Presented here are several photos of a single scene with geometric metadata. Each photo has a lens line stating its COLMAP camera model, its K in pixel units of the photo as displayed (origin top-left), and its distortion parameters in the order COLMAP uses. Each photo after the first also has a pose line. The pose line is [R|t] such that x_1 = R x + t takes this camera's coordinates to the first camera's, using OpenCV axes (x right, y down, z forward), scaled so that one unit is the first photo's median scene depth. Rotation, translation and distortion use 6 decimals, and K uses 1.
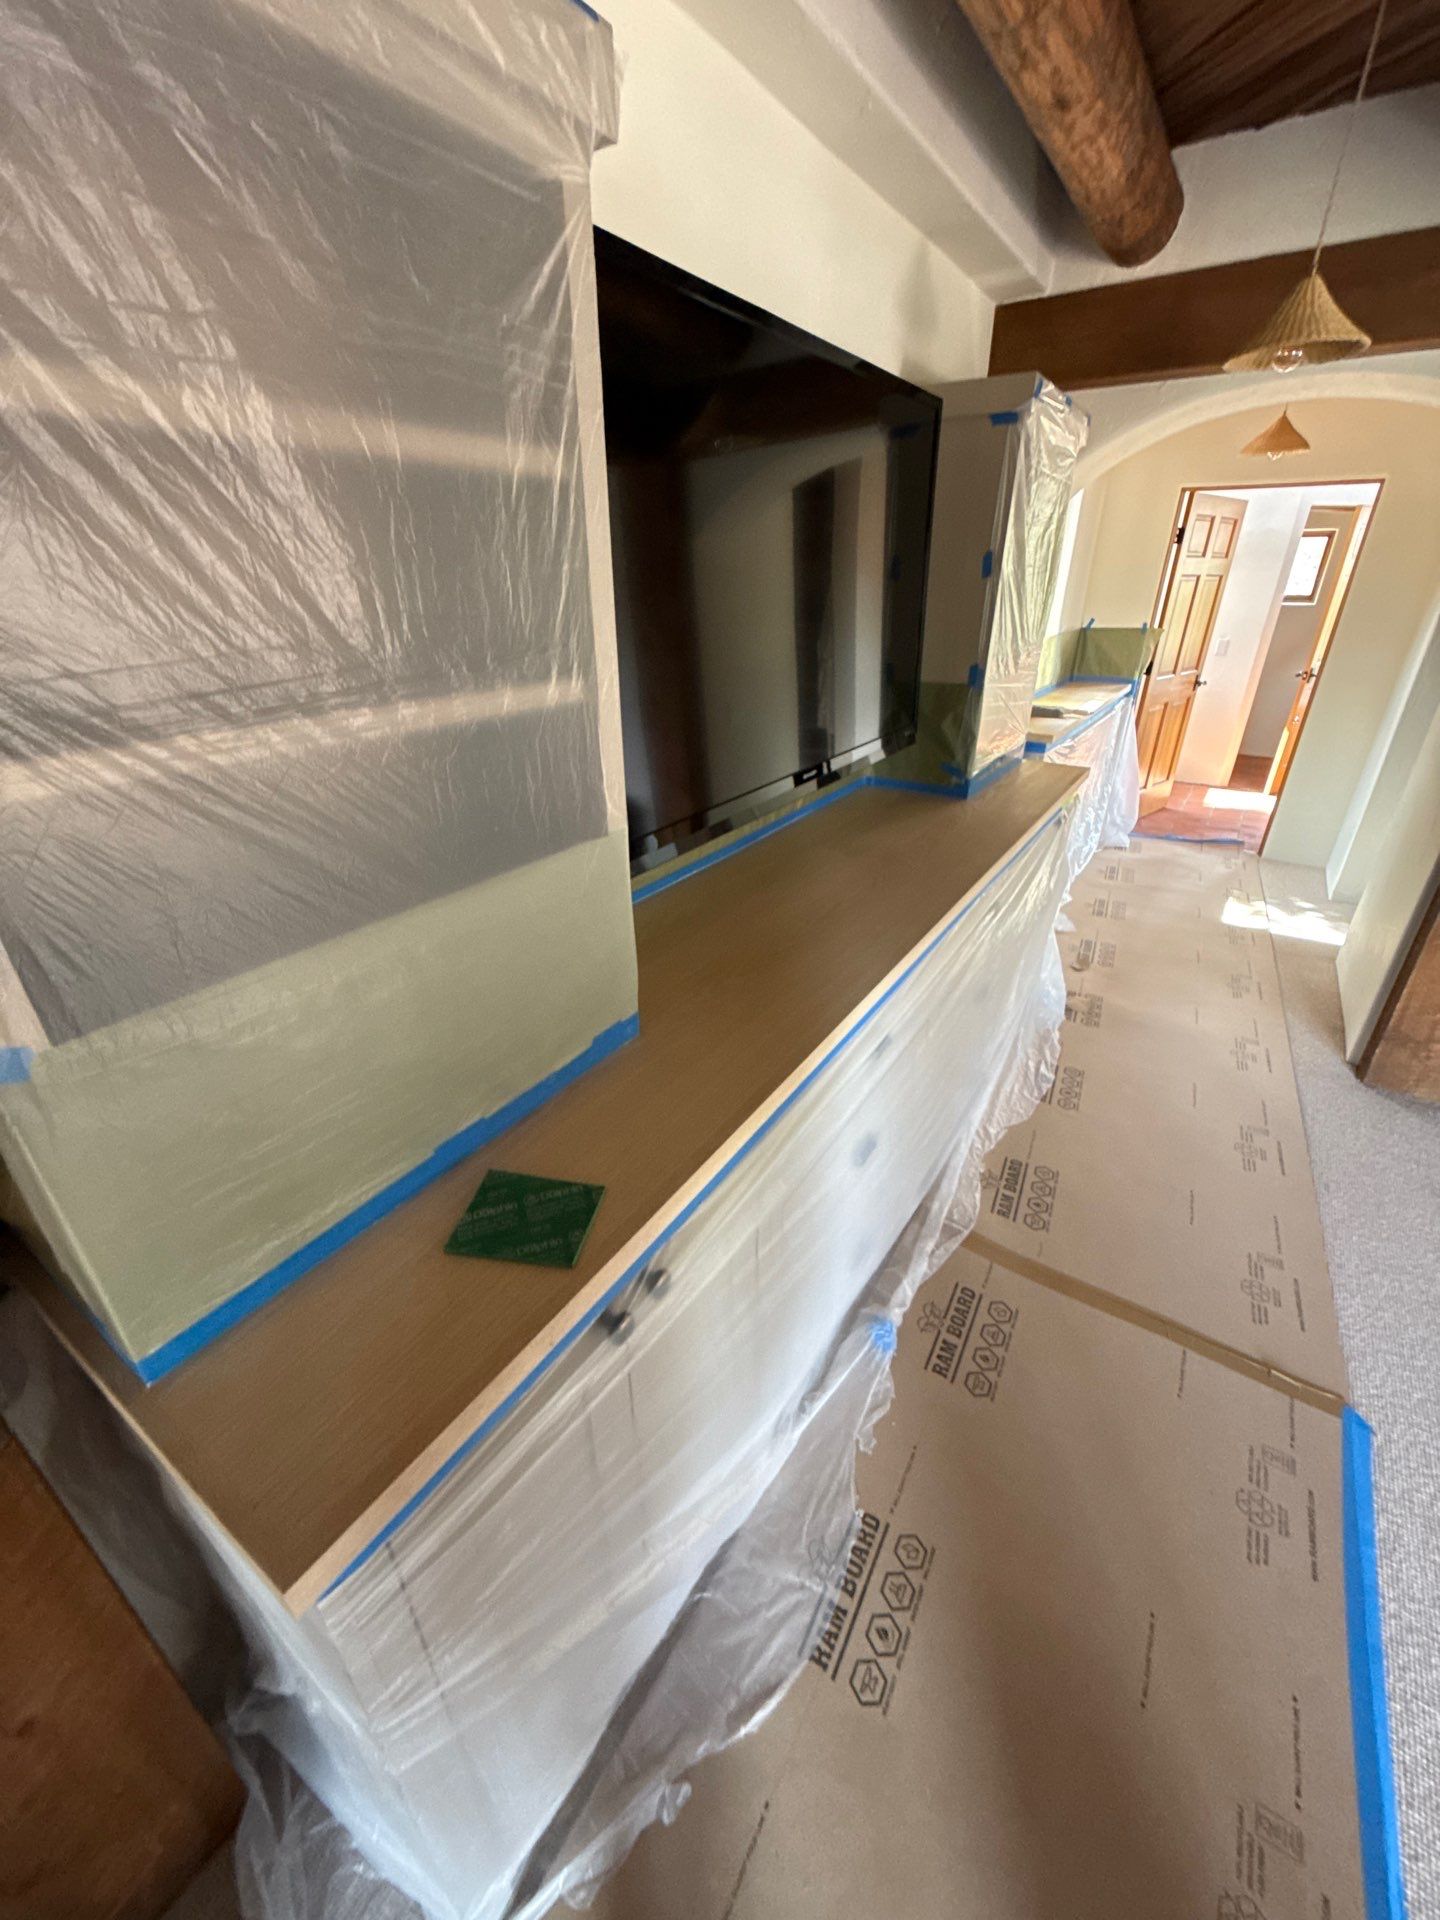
lens RADIAL K [[761.7, 0, 683.9], [0, 761.7, 971.6], [0, 0, 1]] dist [0.001459, -0.000620]
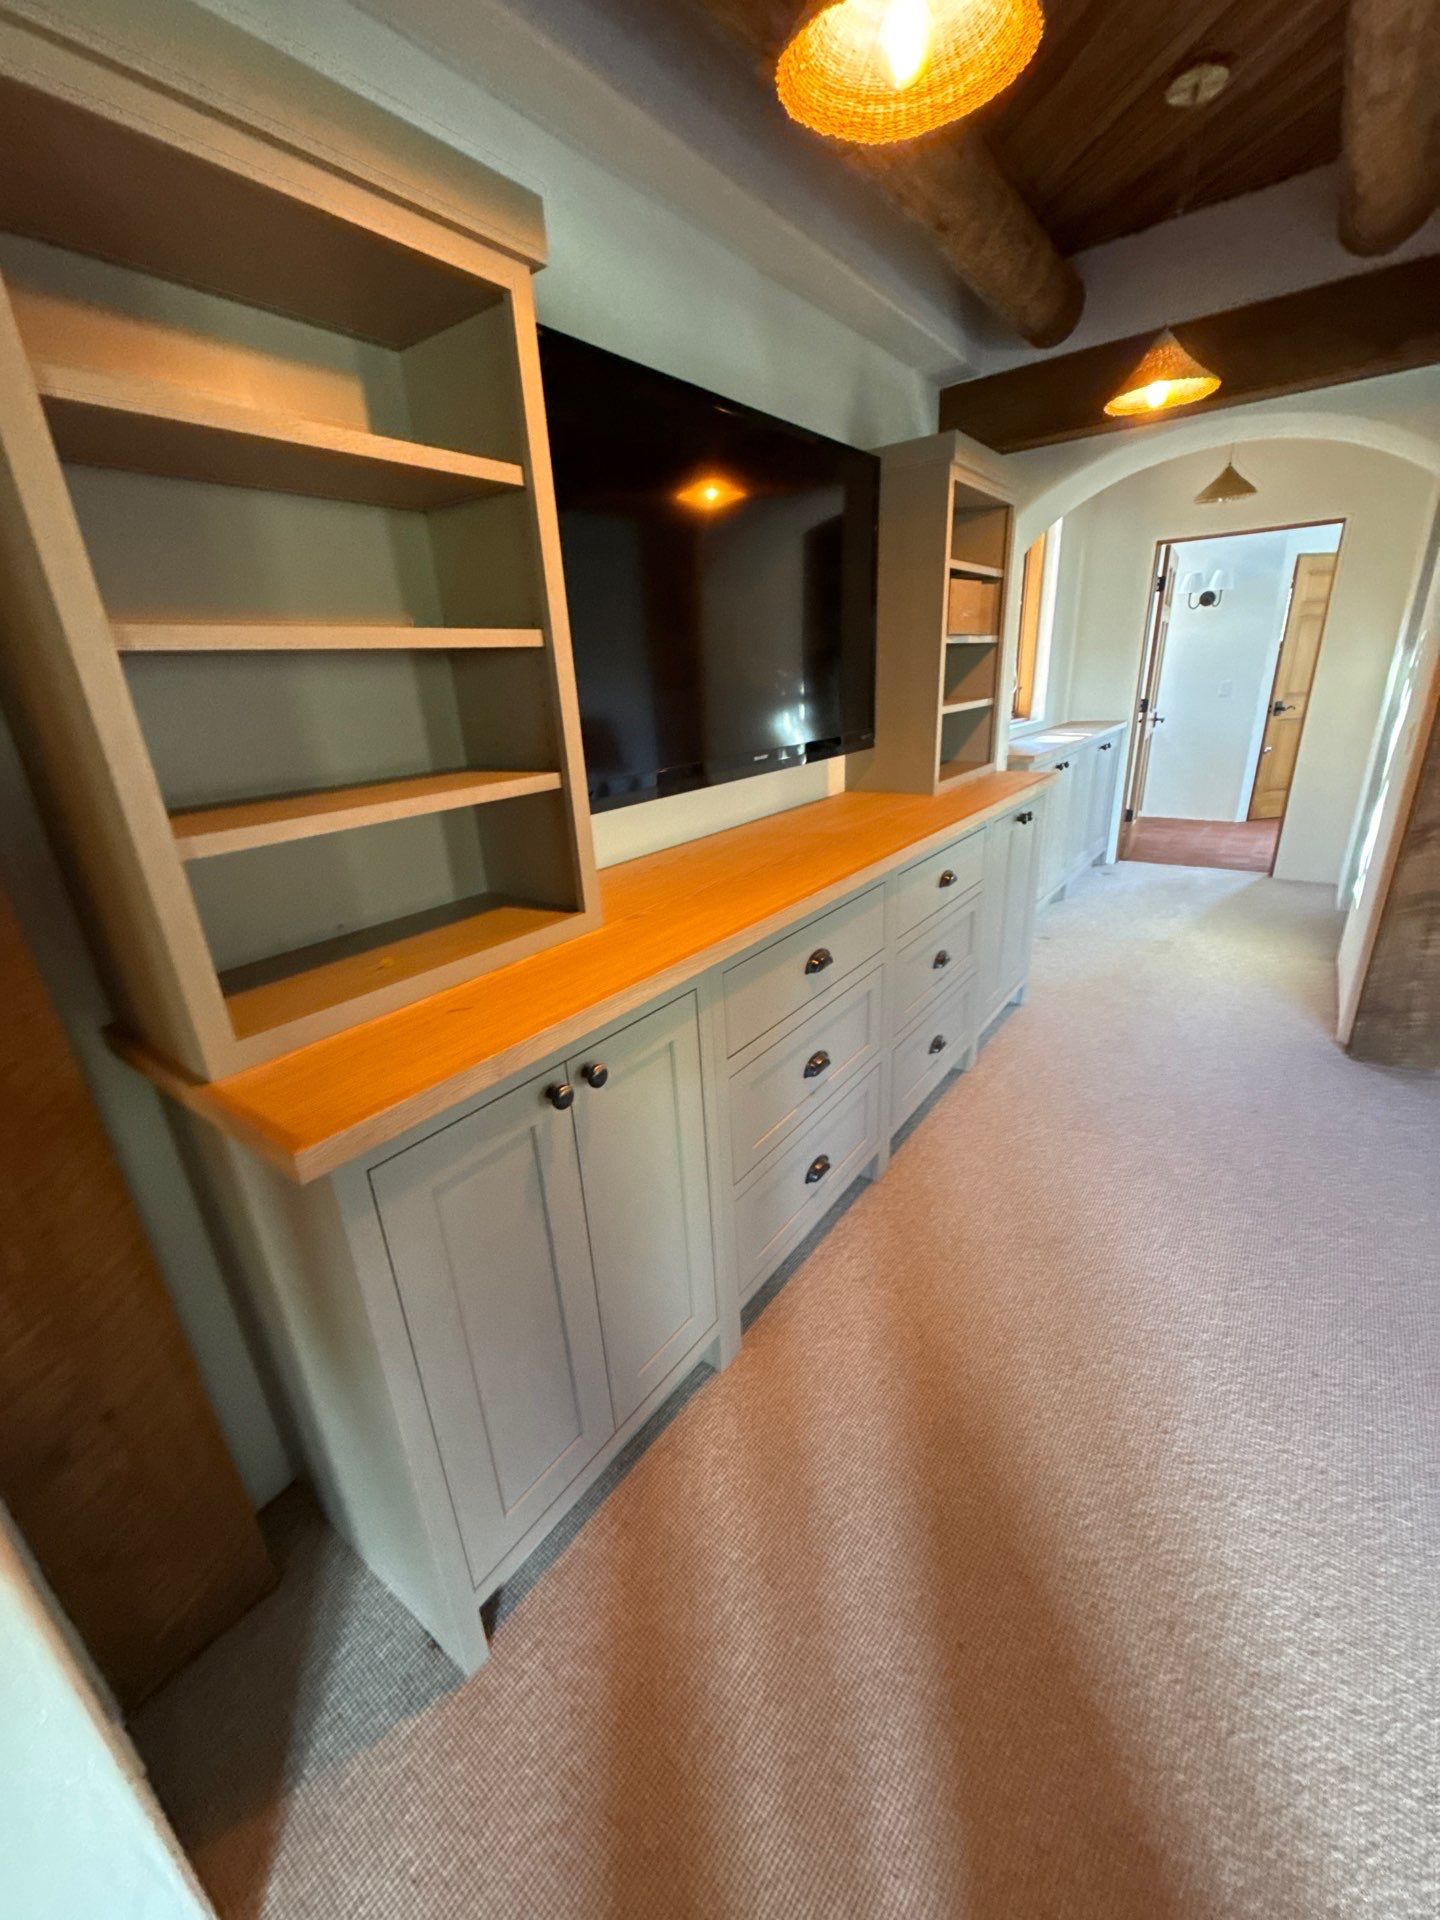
lens RADIAL K [[761.7, 0, 682.1], [0, 761.7, 974.1], [0, 0, 1]] dist [0.001459, -0.000620]
pose [[0.997240, -0.021757, -0.070990, 0.087440], [0.014008, 0.994065, -0.107879, 0.163161], [0.072916, 0.106587, 0.991626, -0.112604]]
